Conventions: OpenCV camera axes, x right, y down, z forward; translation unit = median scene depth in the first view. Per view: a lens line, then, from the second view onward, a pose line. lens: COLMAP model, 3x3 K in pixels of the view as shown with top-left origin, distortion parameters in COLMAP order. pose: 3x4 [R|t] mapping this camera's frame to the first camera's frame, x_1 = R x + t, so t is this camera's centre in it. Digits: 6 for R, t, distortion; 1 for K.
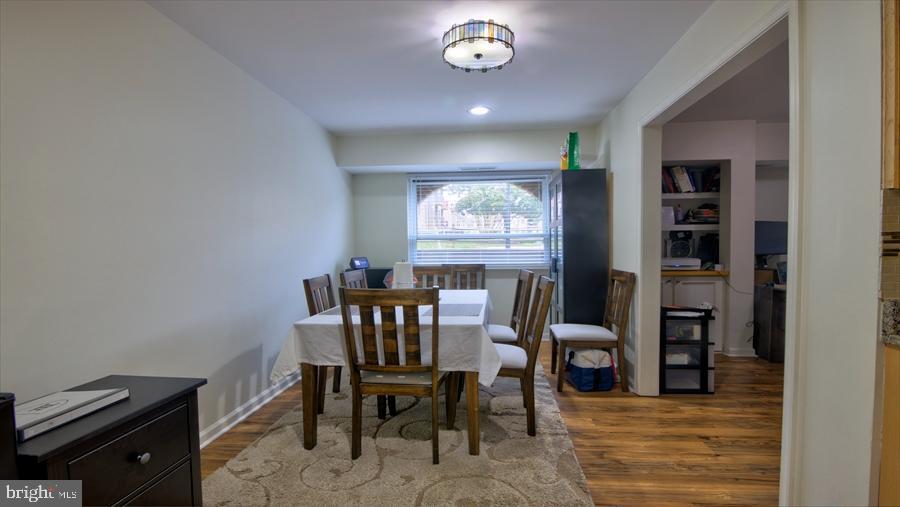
lens RADIAL K [[410.1, 0, 449.9], [0, 410.1, 259.1], [0, 0, 1]] dist [-0.024827, -0.000186]
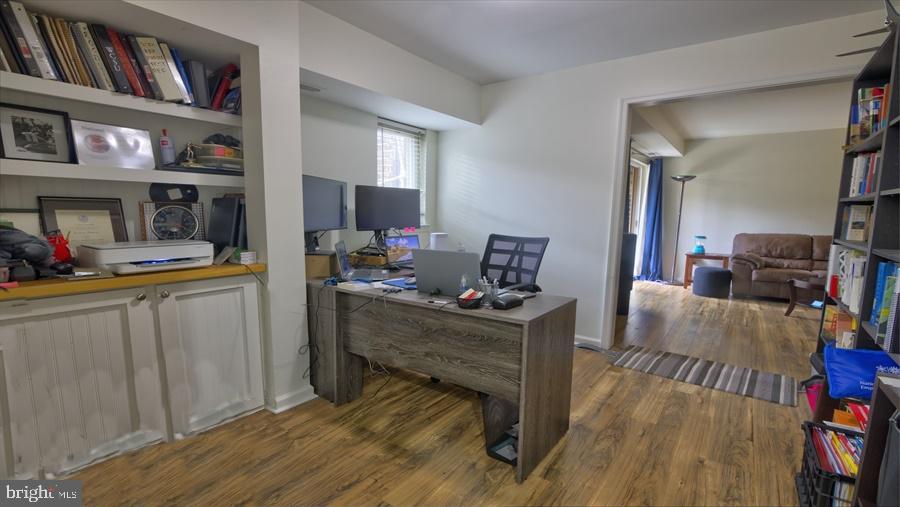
lens RADIAL K [[410.1, 0, 454.9], [0, 410.1, 272.3], [0, 0, 1]] dist [-0.024827, -0.000186]
pose [[0.506862, -0.106938, 0.855368, 0.326127], [0.007912, 0.992811, 0.119432, -0.020953], [-0.861991, -0.053768, 0.504064, 0.473553]]
